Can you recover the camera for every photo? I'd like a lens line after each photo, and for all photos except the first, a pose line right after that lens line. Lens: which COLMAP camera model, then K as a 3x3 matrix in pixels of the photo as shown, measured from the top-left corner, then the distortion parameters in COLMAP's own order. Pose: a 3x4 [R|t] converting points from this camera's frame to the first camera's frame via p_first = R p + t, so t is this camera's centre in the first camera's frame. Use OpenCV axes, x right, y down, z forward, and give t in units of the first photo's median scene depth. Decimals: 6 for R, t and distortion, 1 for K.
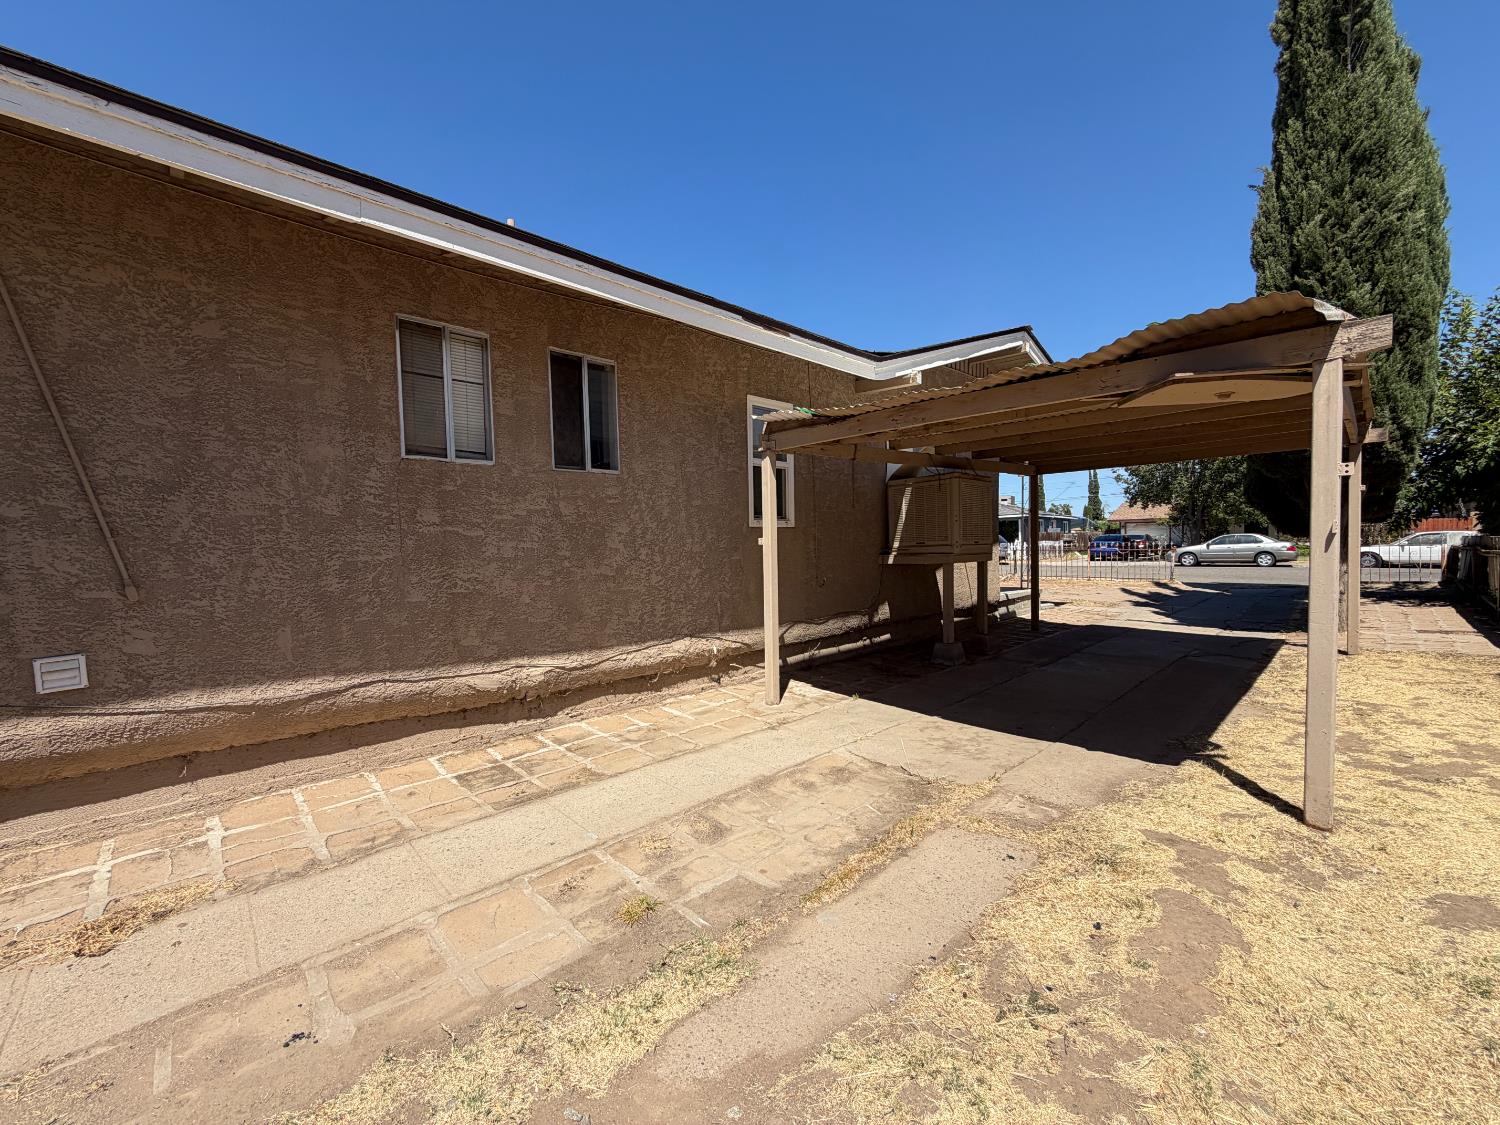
lens RADIAL K [[600.4, 0, 746.4], [0, 600.4, 563.5], [0, 0, 1]] dist [-0.000686, -0.000141]
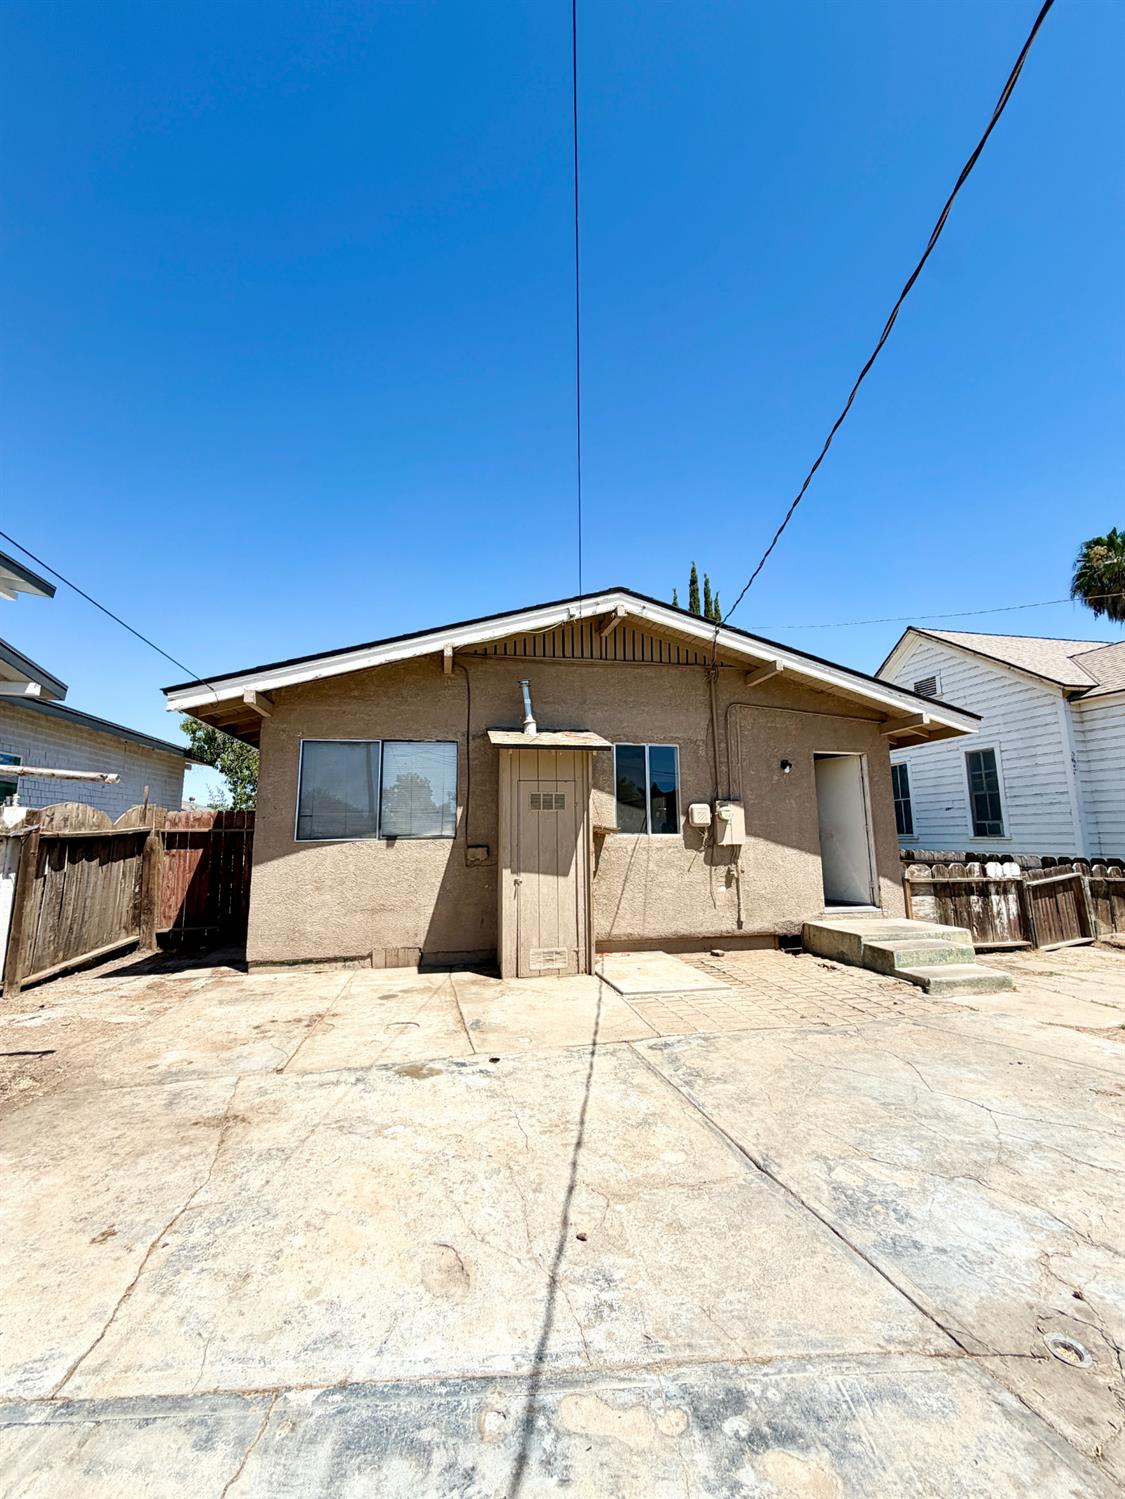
lens RADIAL K [[600.0, 0, 560.1], [0, 600.0, 749.1], [0, 0, 1]] dist [-0.000686, -0.000141]
pose [[0.527094, 0.152828, 0.835952, -1.744801], [0.035153, 0.978933, -0.201133, -0.006547], [-0.849079, 0.135402, 0.510618, 0.364803]]
